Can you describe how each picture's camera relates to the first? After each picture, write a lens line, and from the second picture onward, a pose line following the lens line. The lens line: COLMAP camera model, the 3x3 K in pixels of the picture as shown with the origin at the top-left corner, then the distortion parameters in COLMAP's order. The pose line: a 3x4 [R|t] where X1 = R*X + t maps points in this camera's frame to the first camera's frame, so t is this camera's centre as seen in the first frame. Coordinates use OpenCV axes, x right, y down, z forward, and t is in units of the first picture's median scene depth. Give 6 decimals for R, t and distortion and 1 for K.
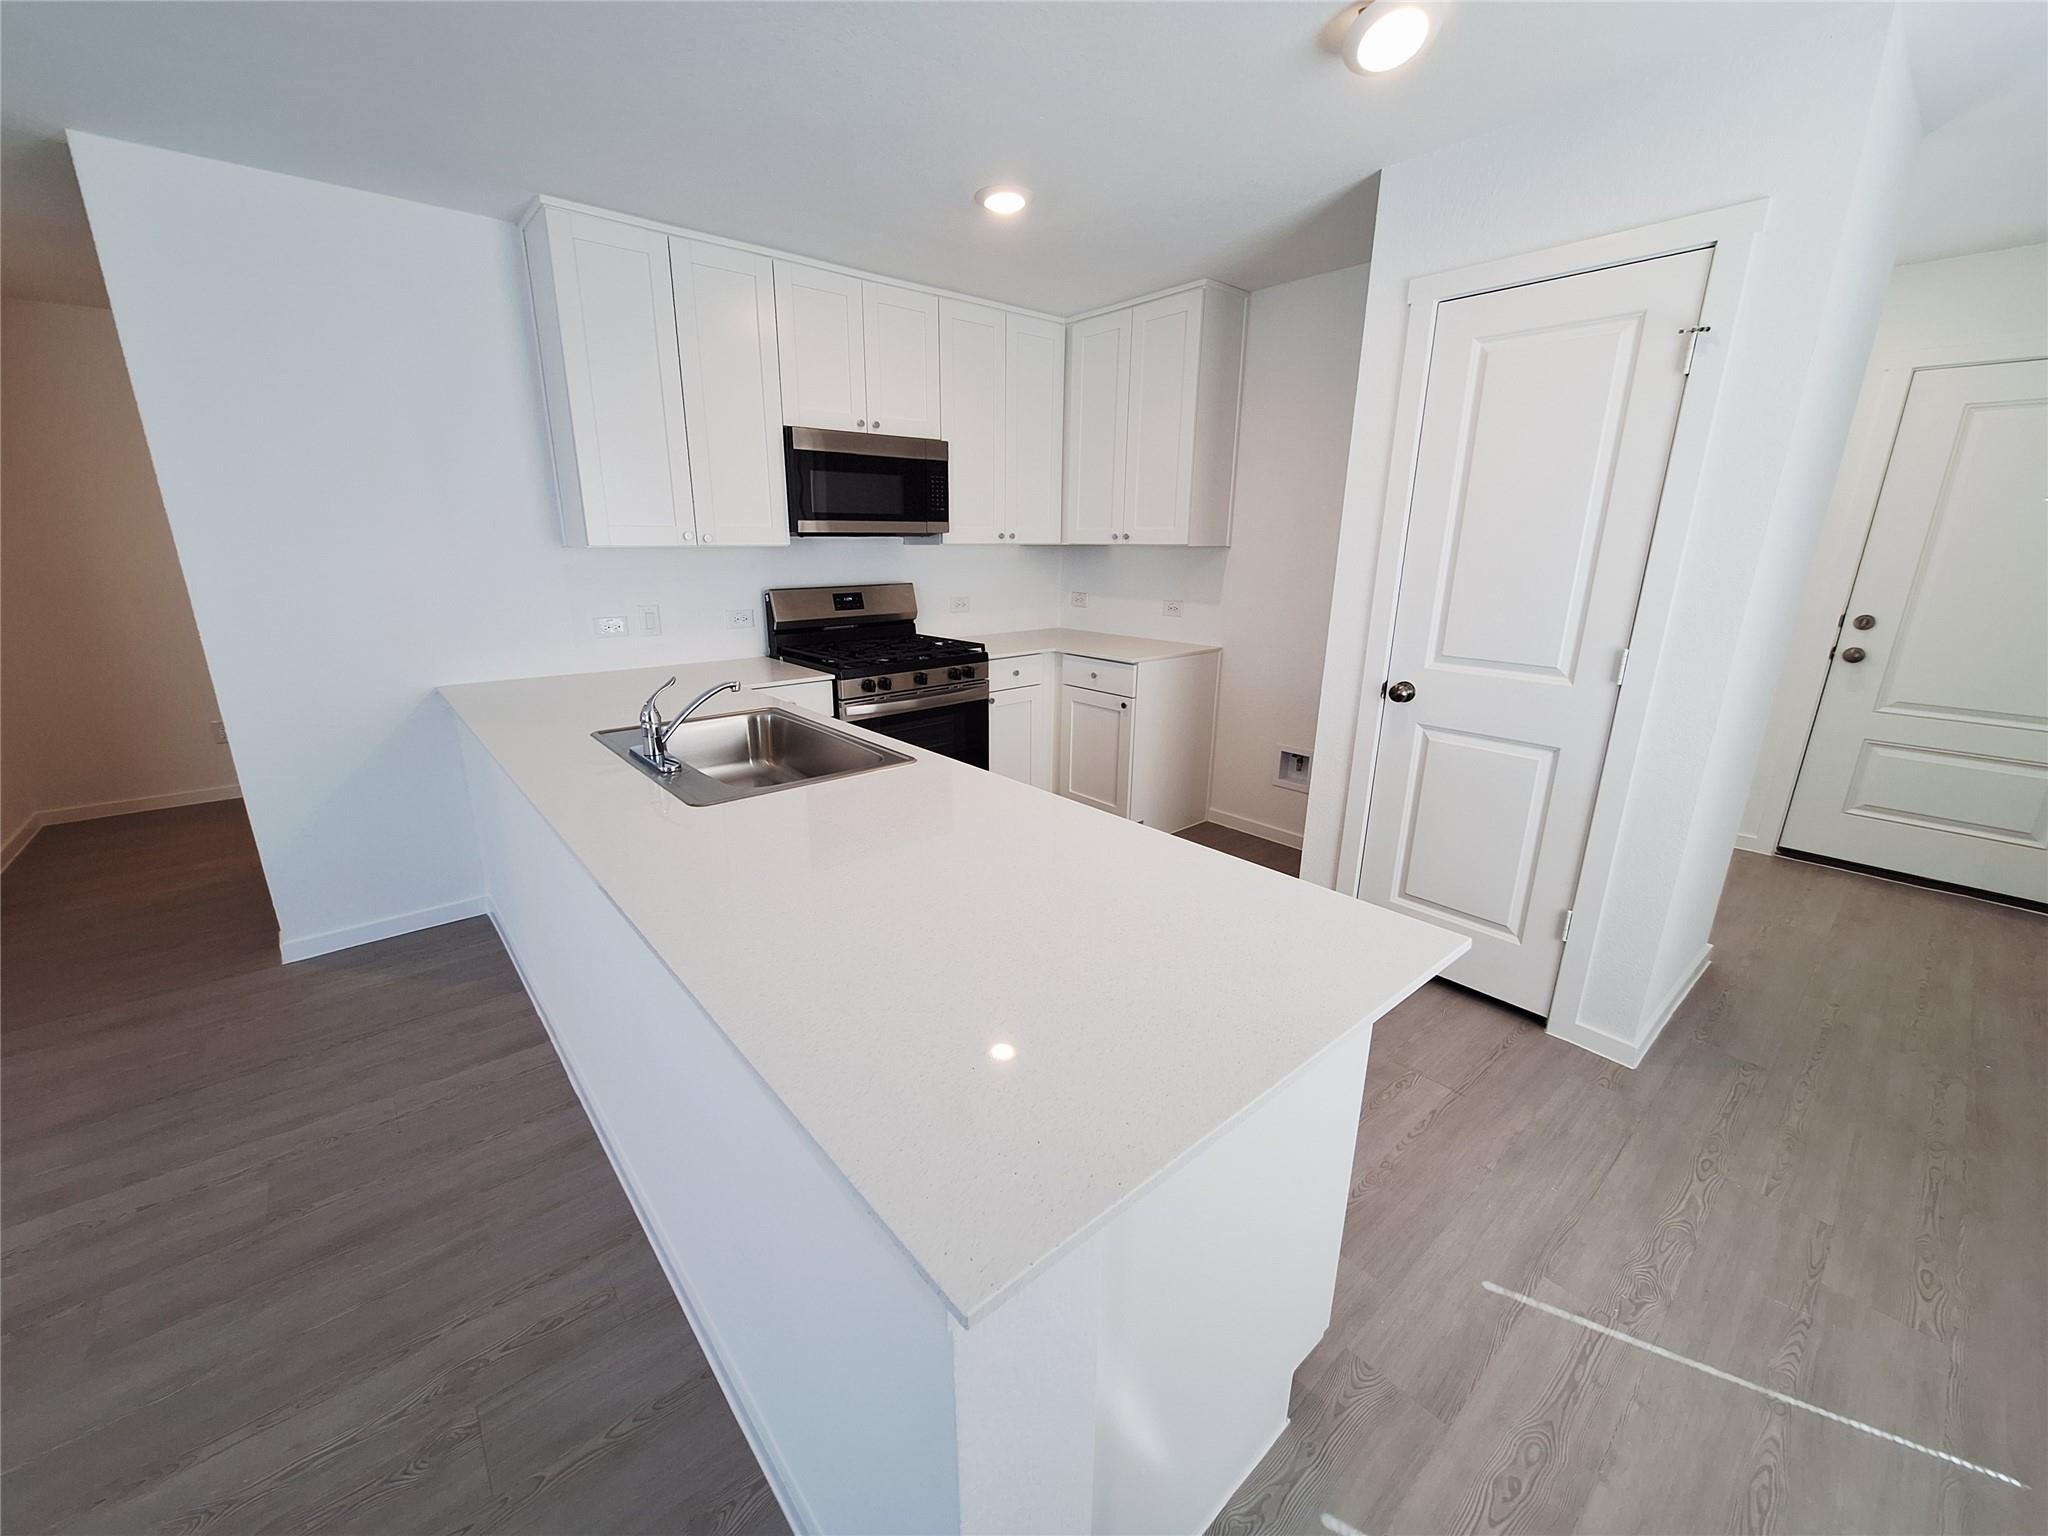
lens RADIAL K [[802.2, 0, 1007.0], [0, 802.2, 761.7], [0, 0, 1]] dist [-0.003998, 0.001257]
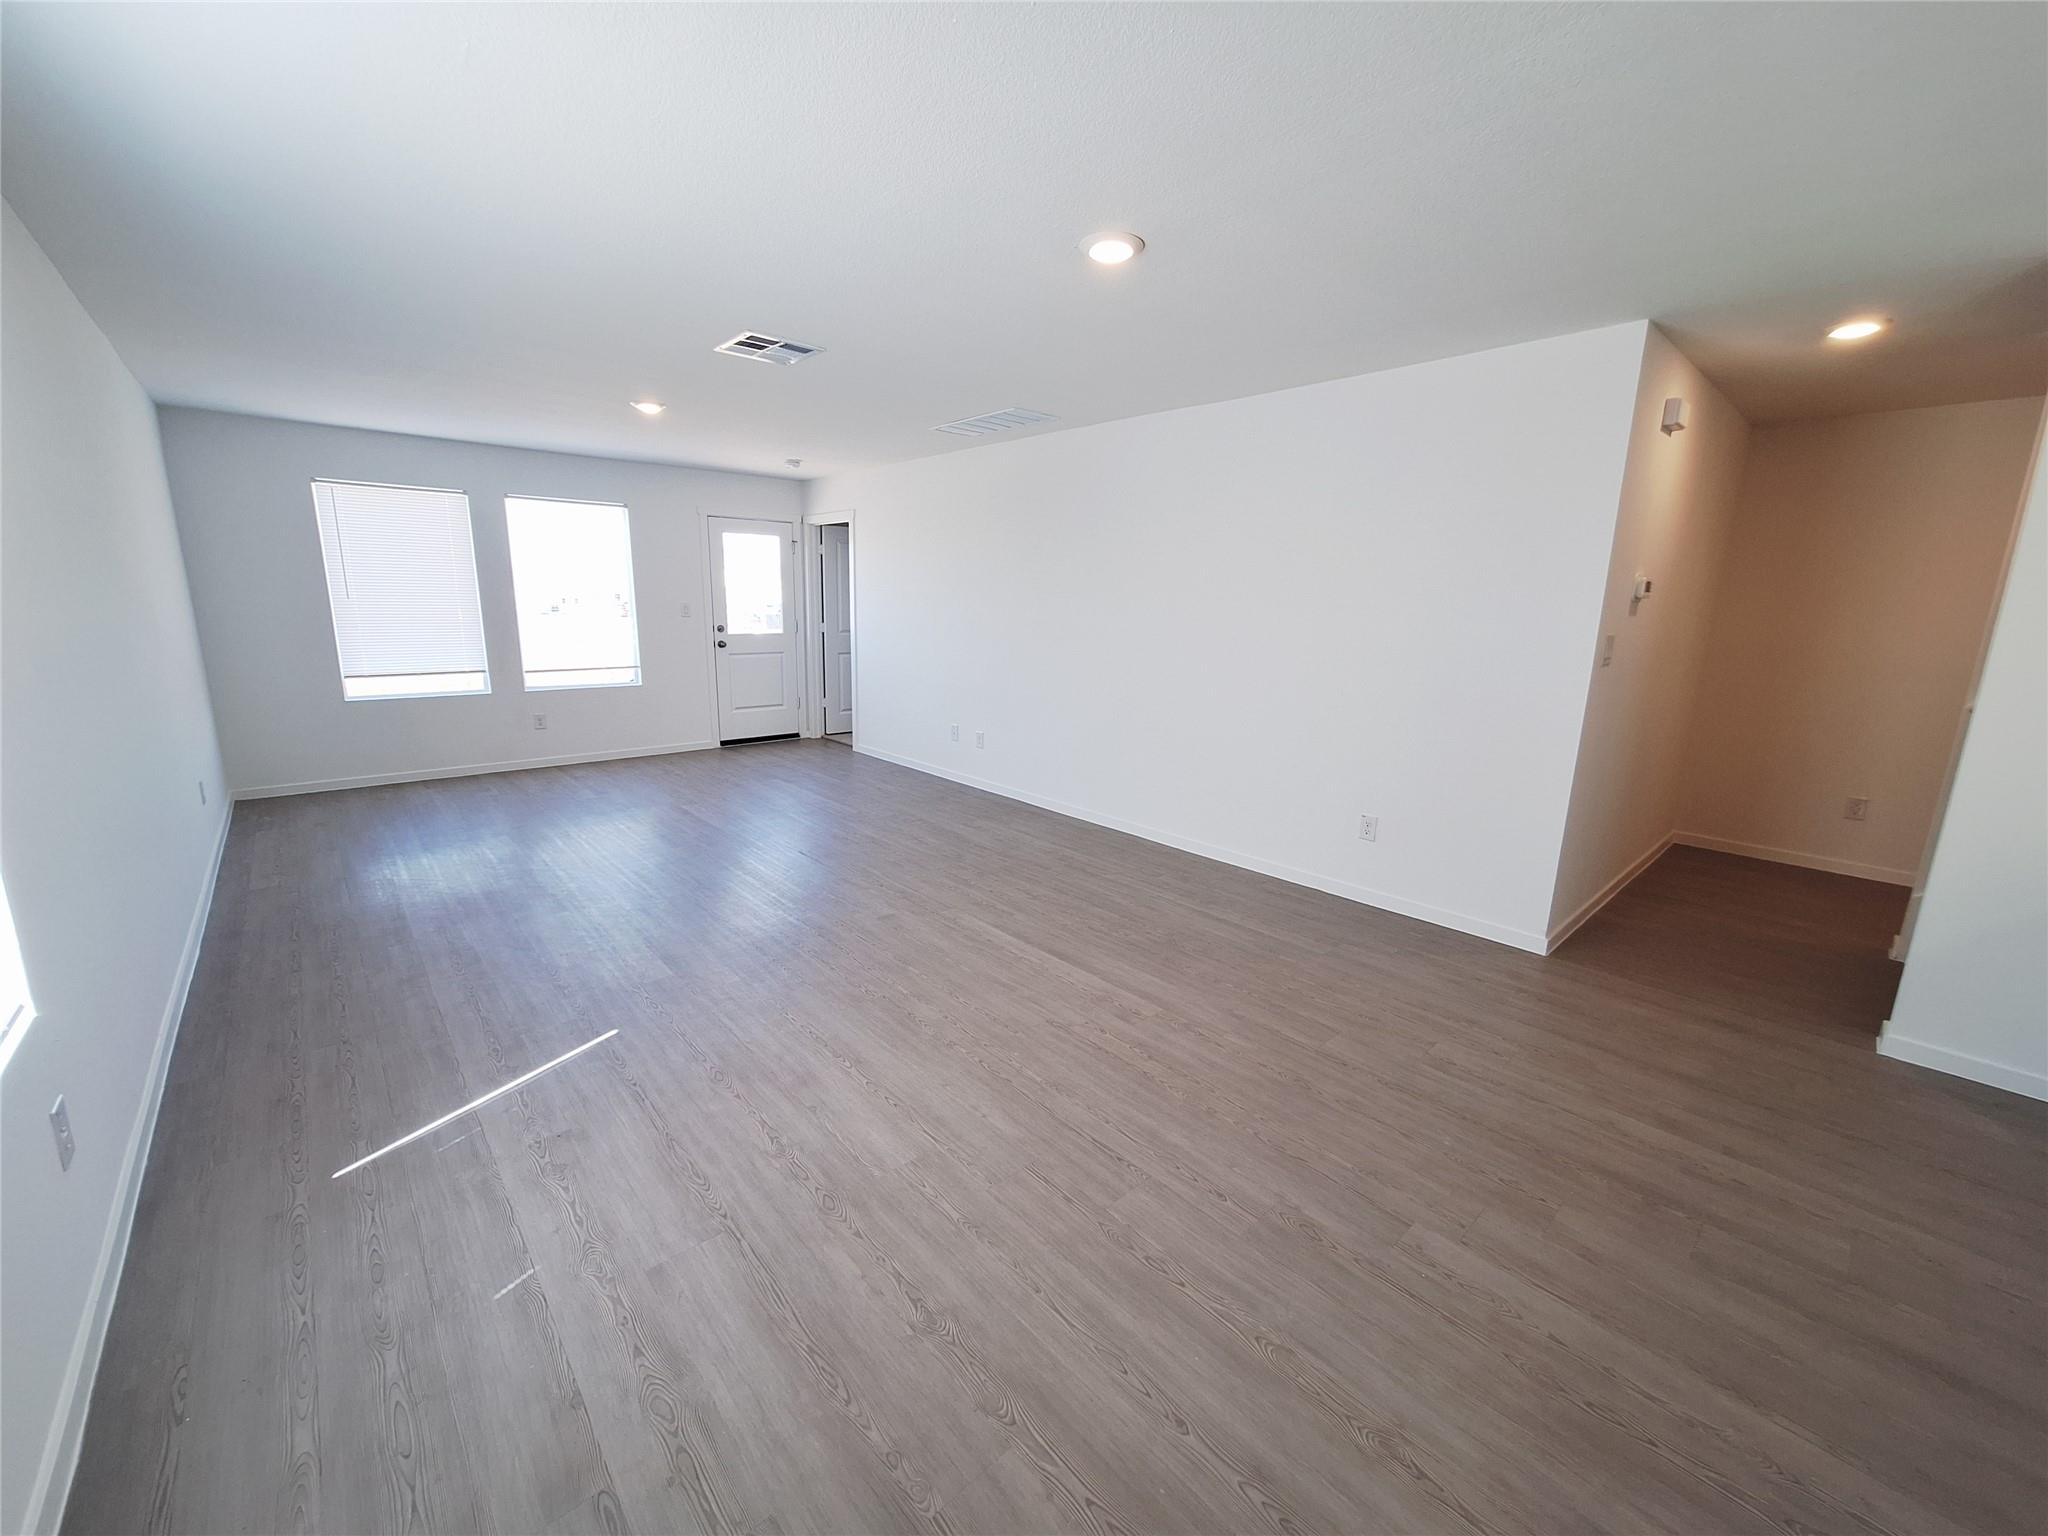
lens RADIAL K [[802.2, 0, 1003.3], [0, 802.2, 764.0], [0, 0, 1]] dist [-0.003998, 0.001257]
pose [[0.022324, 0.201755, -0.979181, -0.054665], [-0.287608, 0.939318, 0.186985, 0.048028], [0.957488, 0.277446, 0.078996, -0.177045]]
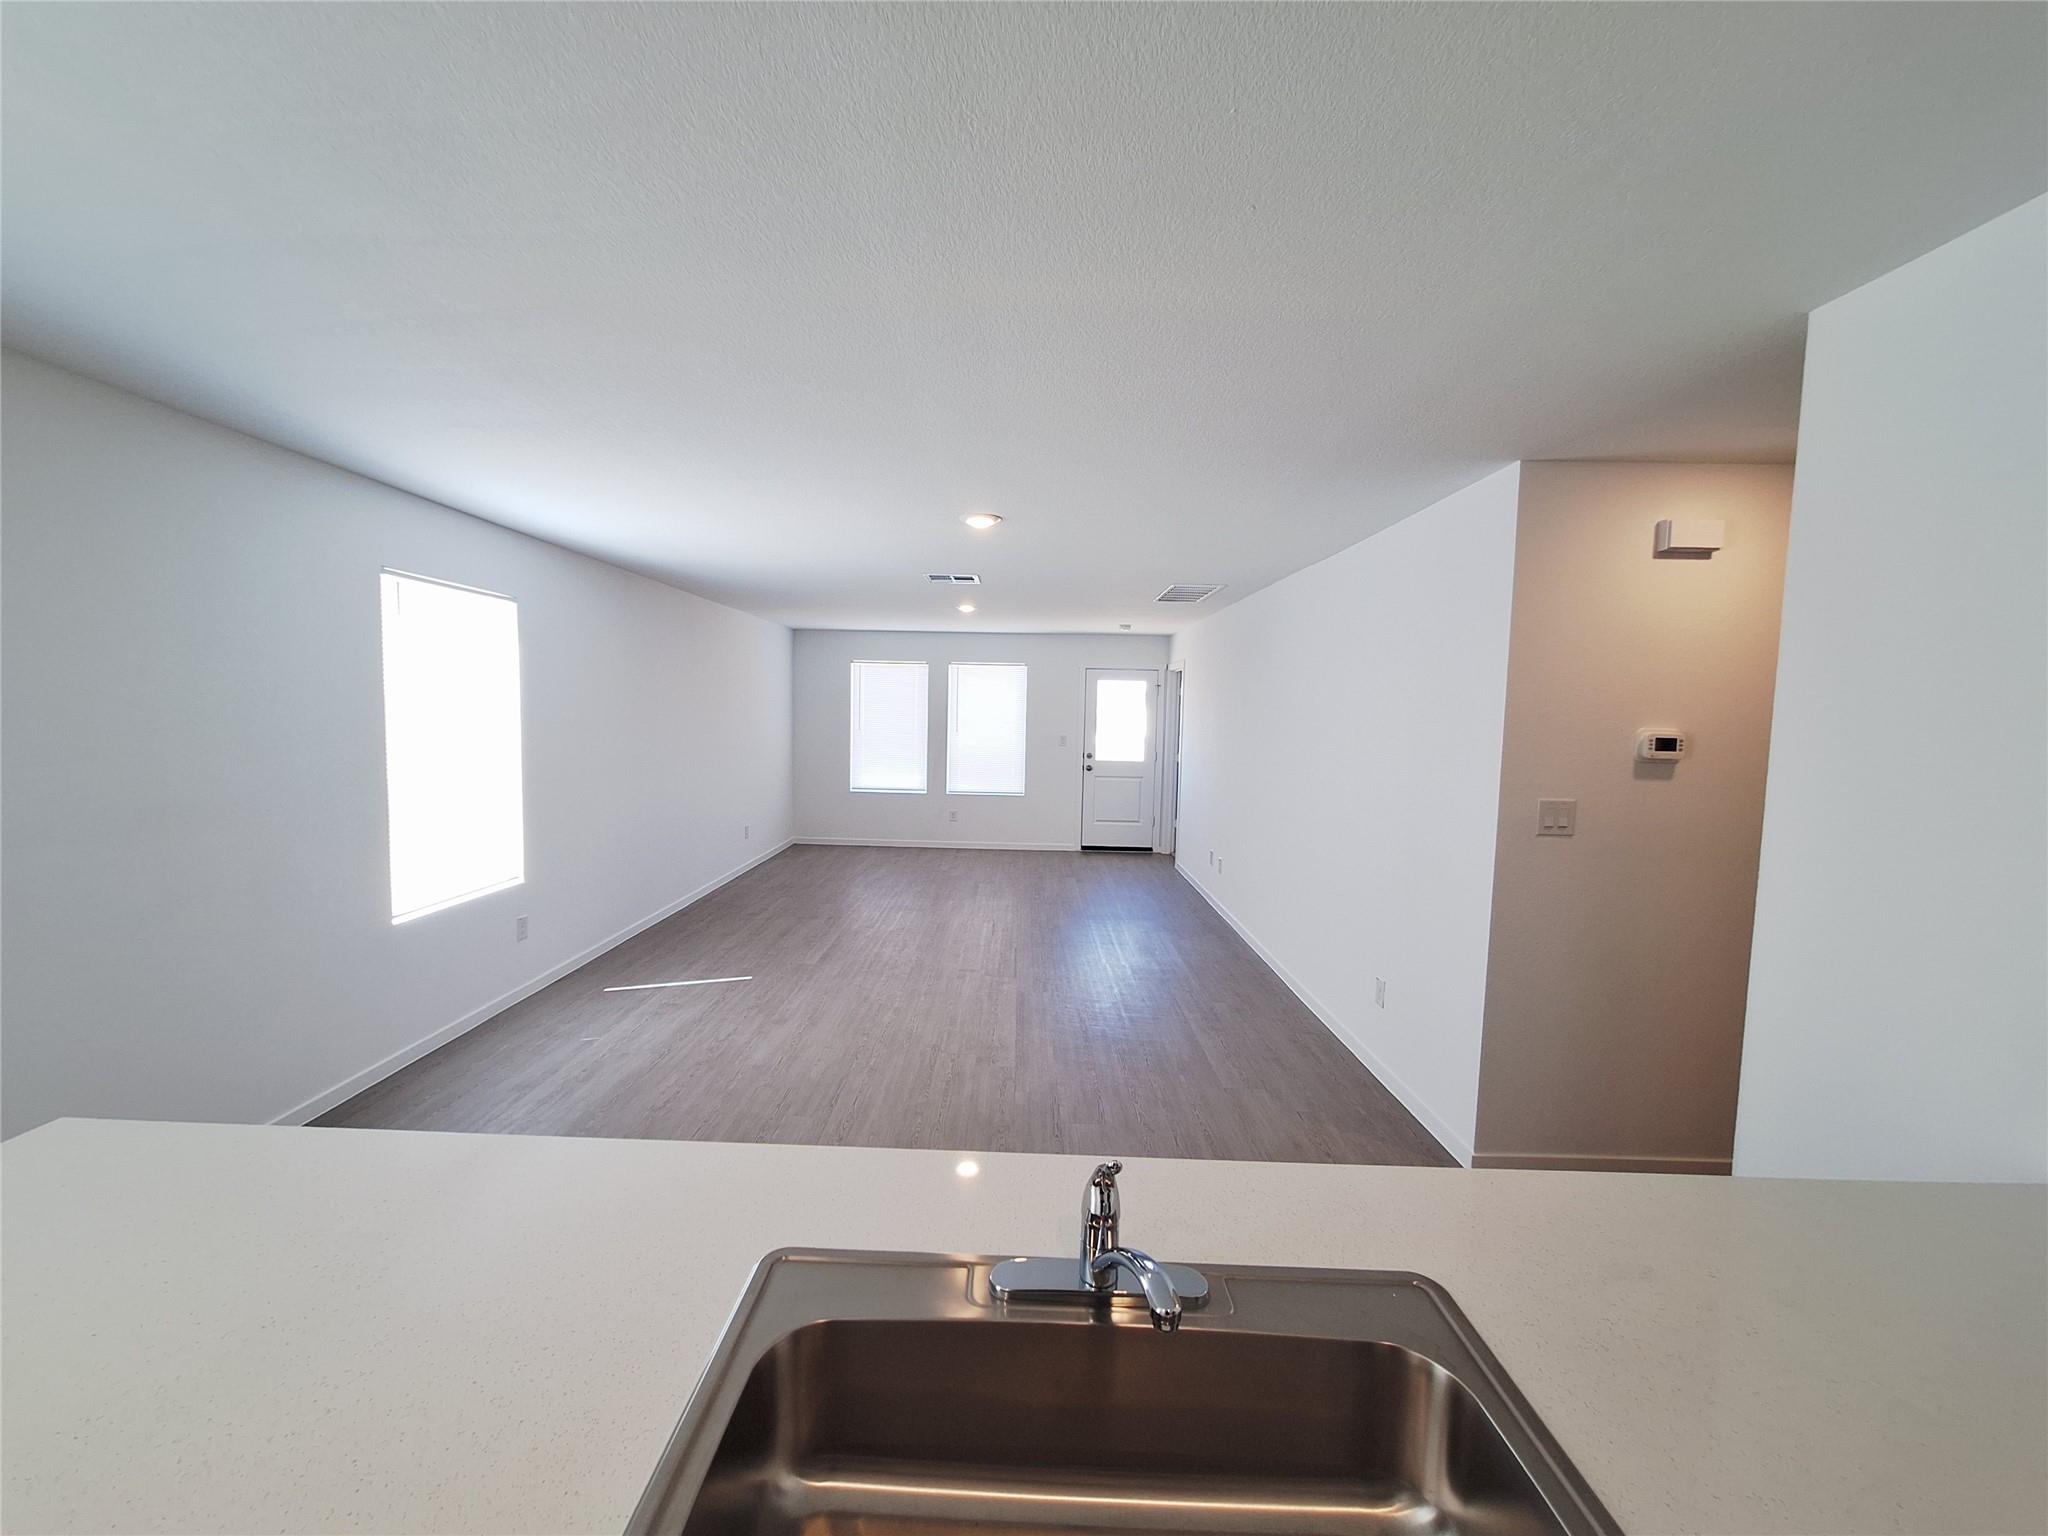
lens RADIAL K [[802.2, 0, 997.2], [0, 802.2, 768.1], [0, 0, 1]] dist [-0.003998, 0.001257]
pose [[-0.661252, 0.035600, -0.749319, -0.026919], [-0.225849, 0.943081, 0.244111, -0.279387], [0.715359, 0.330651, -0.615574, 0.788949]]
